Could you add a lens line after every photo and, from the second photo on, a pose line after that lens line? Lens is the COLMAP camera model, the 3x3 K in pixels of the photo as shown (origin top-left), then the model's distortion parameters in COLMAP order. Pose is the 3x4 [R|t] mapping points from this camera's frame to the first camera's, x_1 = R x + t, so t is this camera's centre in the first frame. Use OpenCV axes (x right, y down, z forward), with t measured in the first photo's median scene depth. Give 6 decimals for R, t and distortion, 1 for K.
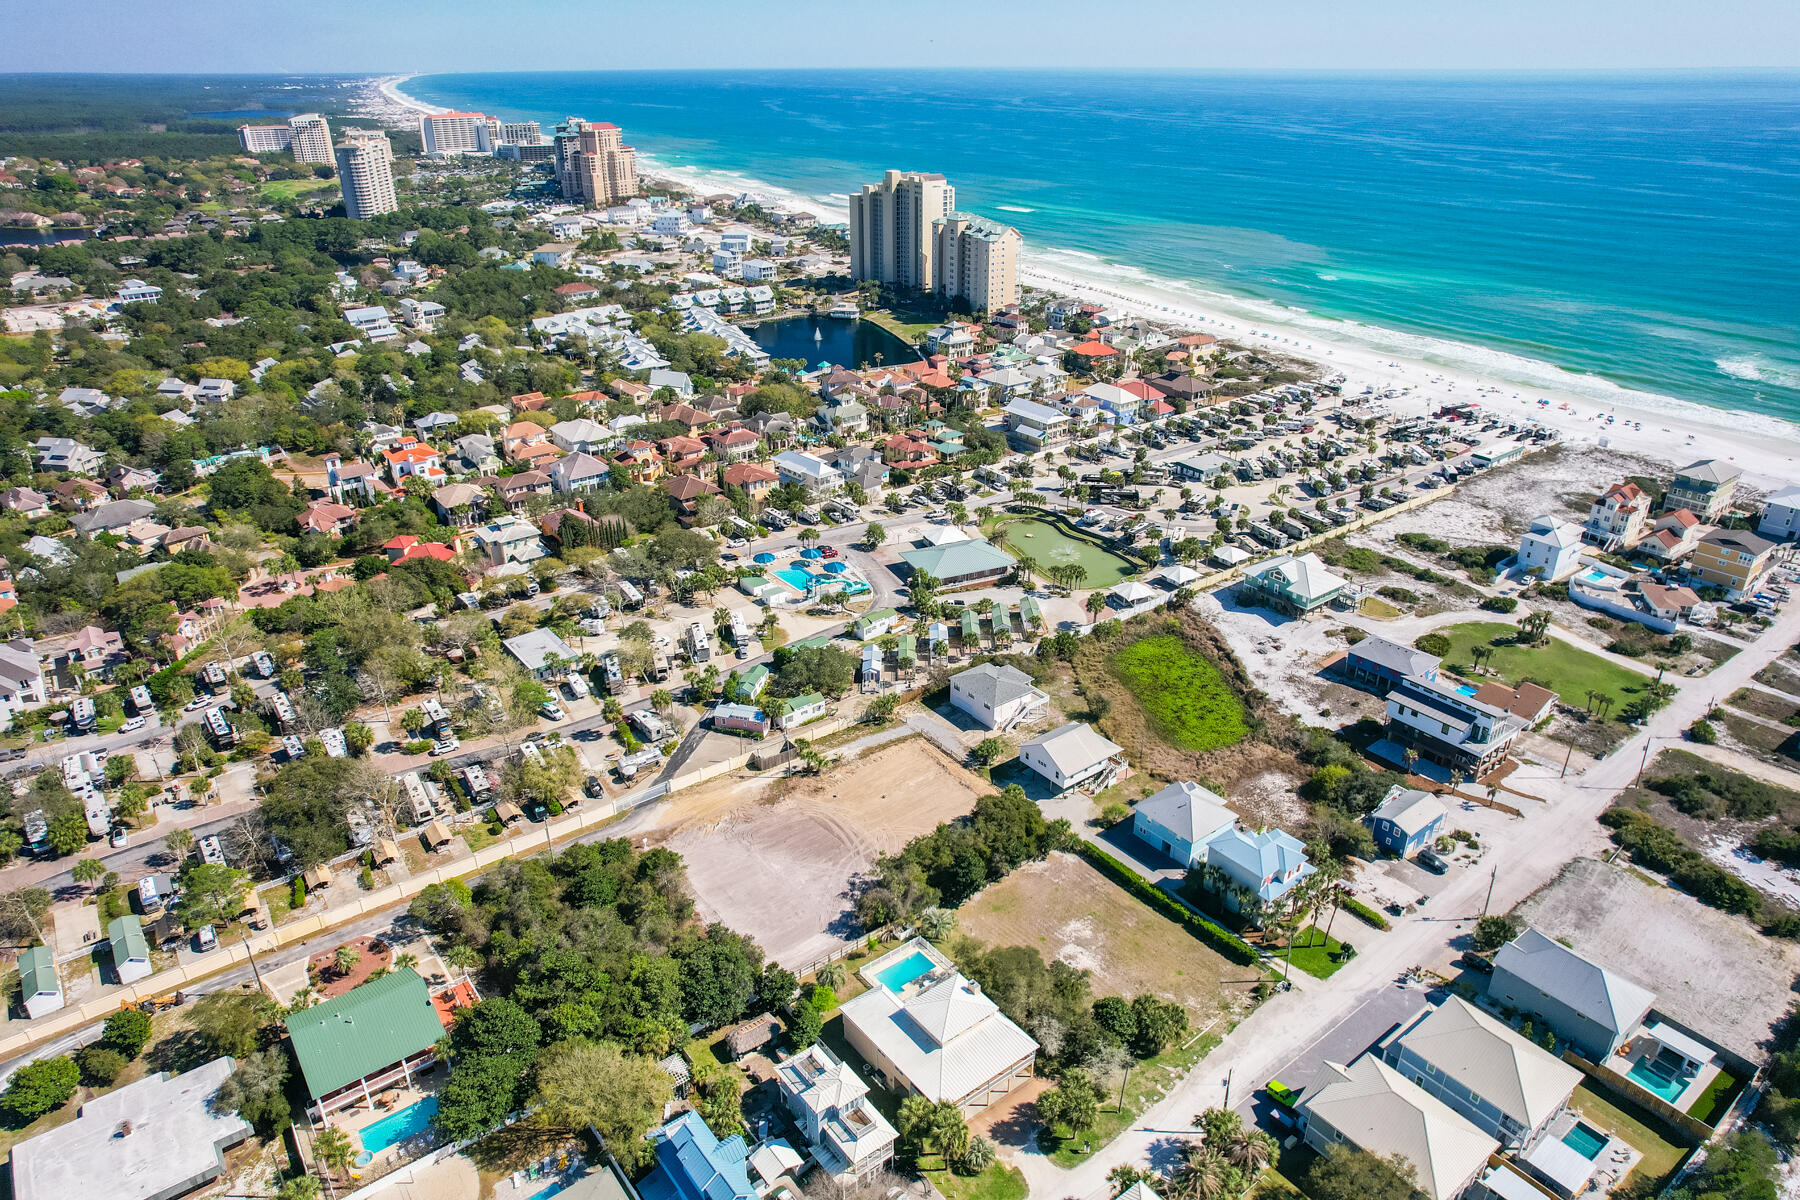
lens RADIAL K [[1151.8, 0, 899.1], [0, 1151.8, 597.4], [0, 0, 1]] dist [-0.075435, 0.066040]
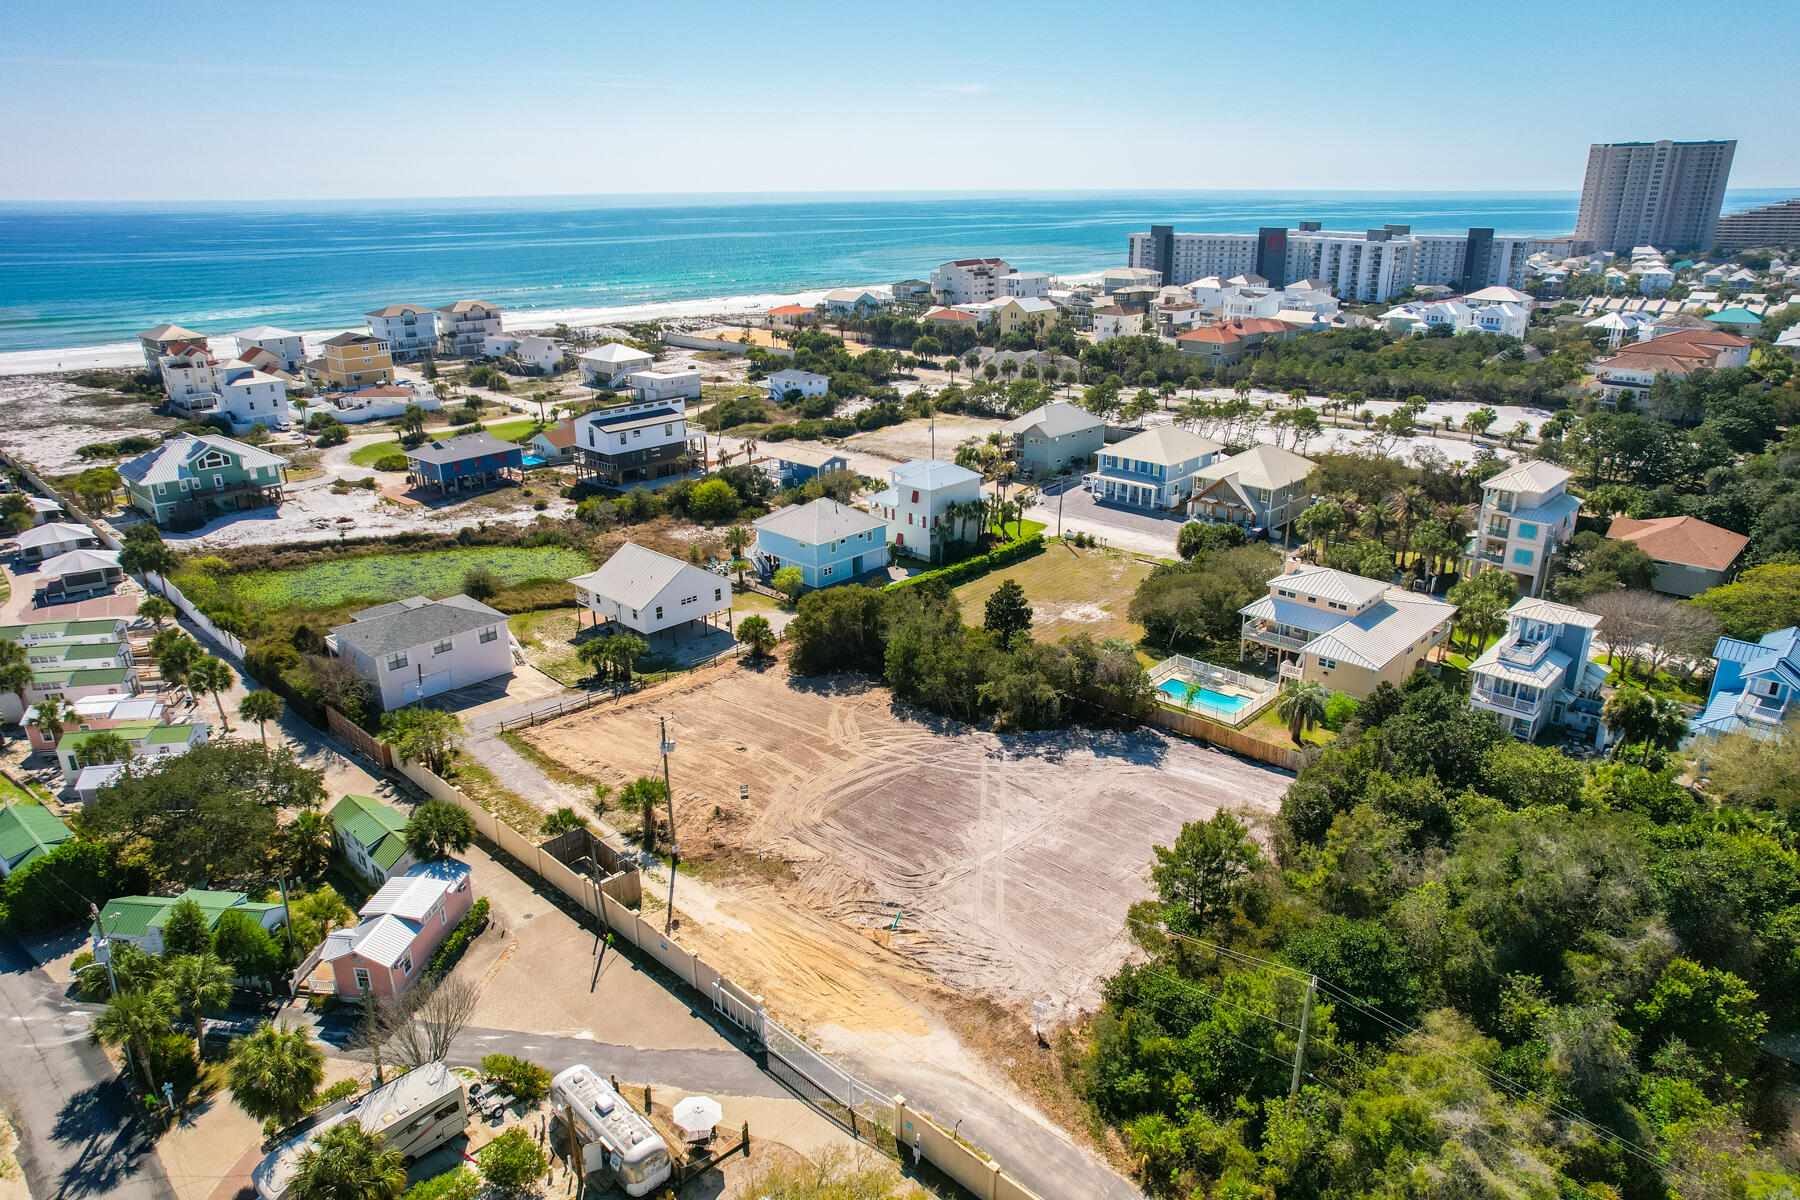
lens RADIAL K [[1151.8, 0, 898.0], [0, 1151.8, 592.6], [0, 0, 1]] dist [-0.075435, 0.066040]
pose [[-0.154545, -0.324565, 0.933152, -0.361307], [0.426628, 0.829979, 0.359336, -0.022071], [-0.891125, 0.453643, 0.010200, 0.716597]]
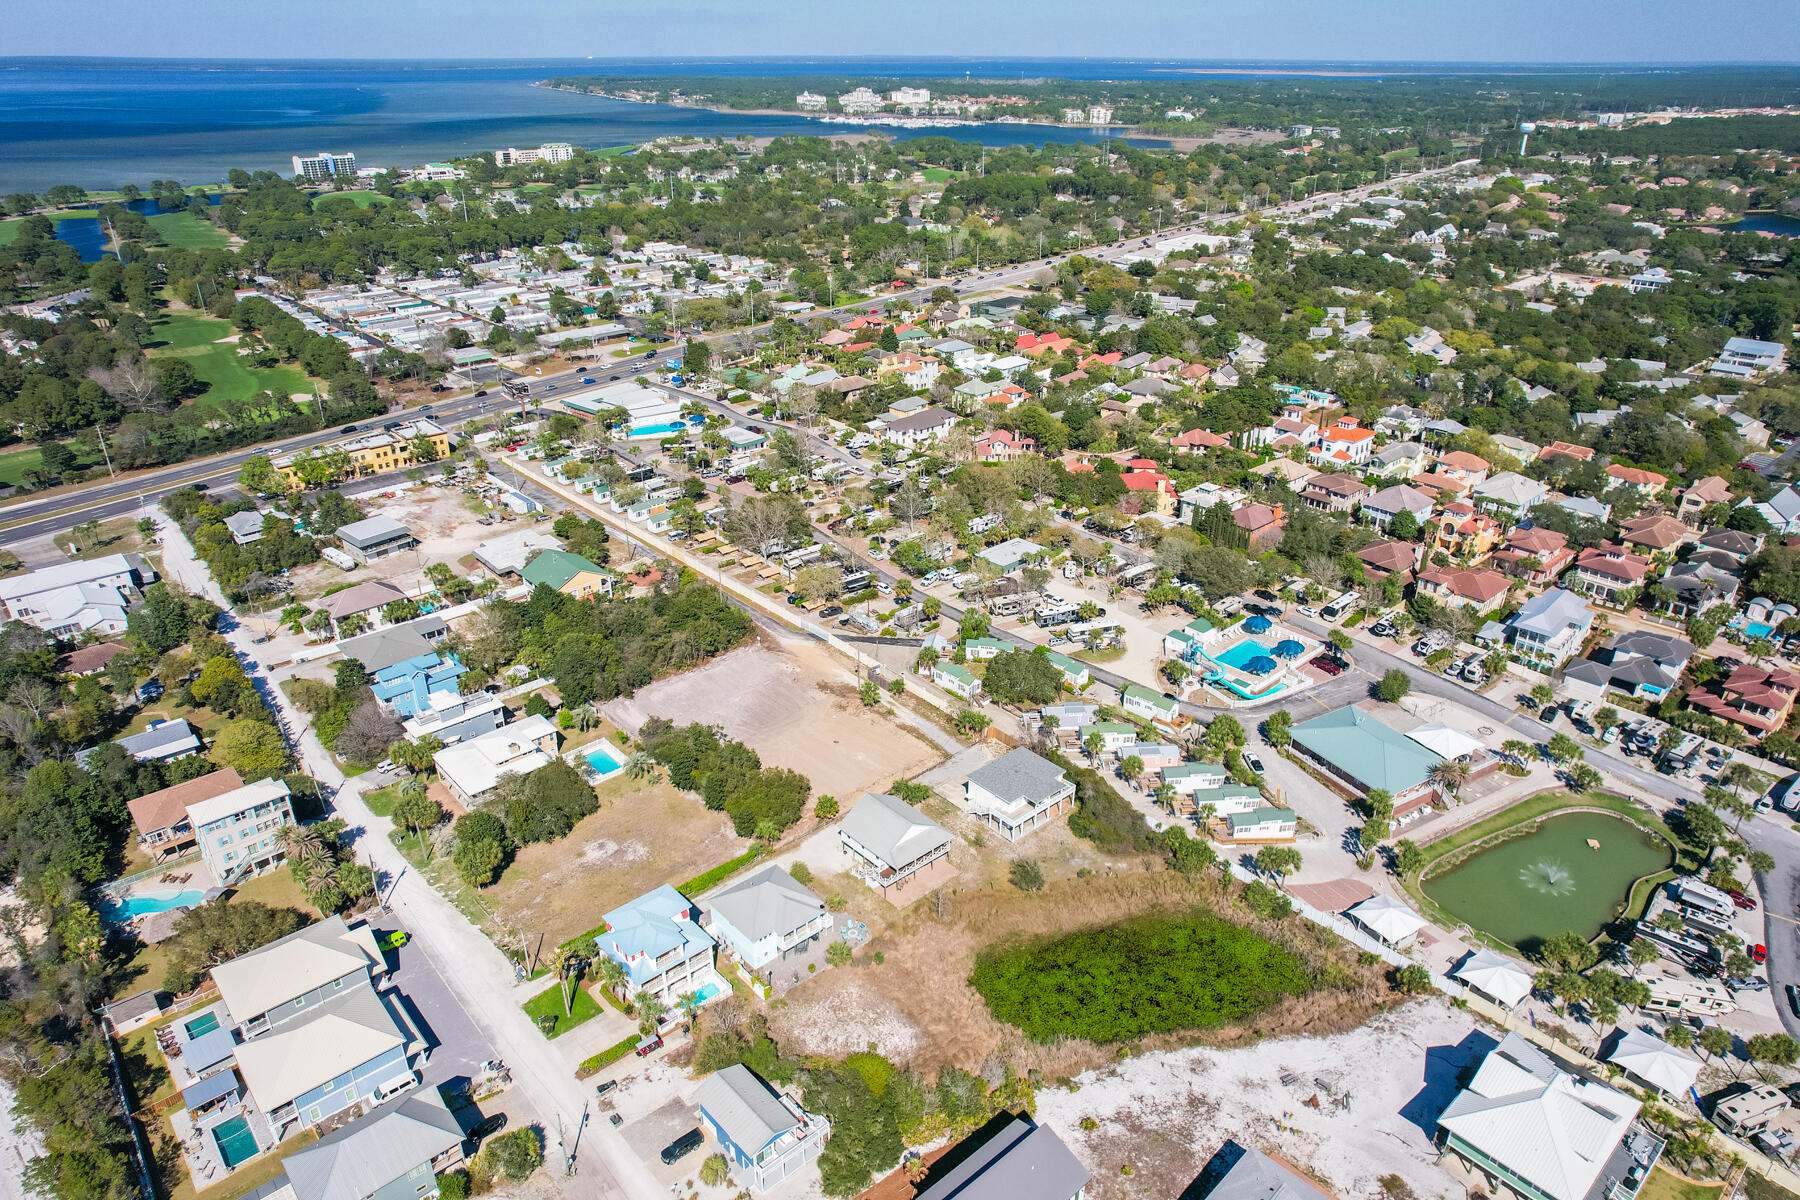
lens RADIAL K [[1151.8, 0, 896.9], [0, 1151.8, 599.2], [0, 0, 1]] dist [-0.075435, 0.066040]
pose [[0.076108, 0.435025, -0.897196, 0.705273], [-0.424470, 0.828336, 0.365630, -0.277554], [0.902238, 0.353006, 0.247698, 0.585304]]
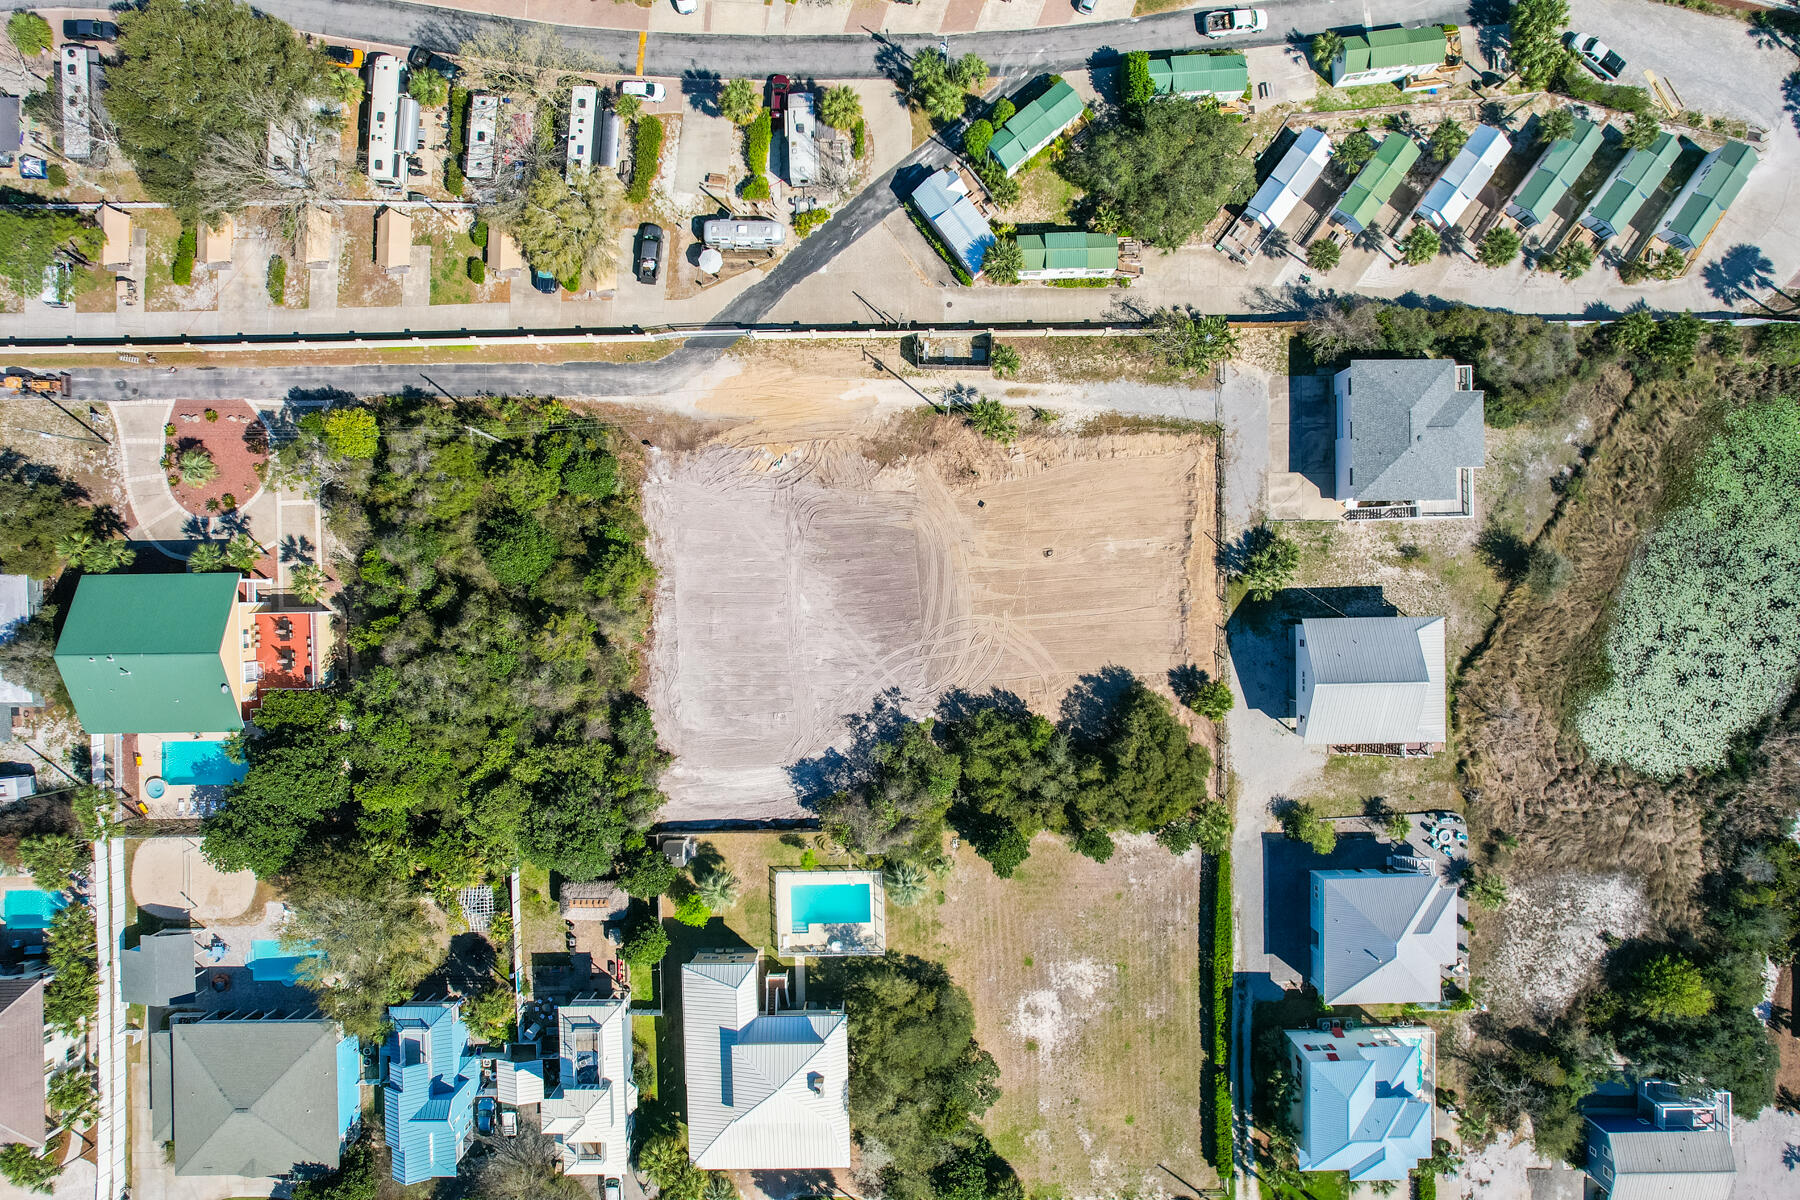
lens RADIAL K [[1151.8, 0, 898.3], [0, 1151.8, 602.2], [0, 0, 1]] dist [-0.075435, 0.066040]
pose [[0.804496, 0.593907, 0.007783, -0.051241], [-0.251565, 0.328837, 0.910265, -0.264986], [0.538054, -0.734262, 0.413954, 0.550815]]
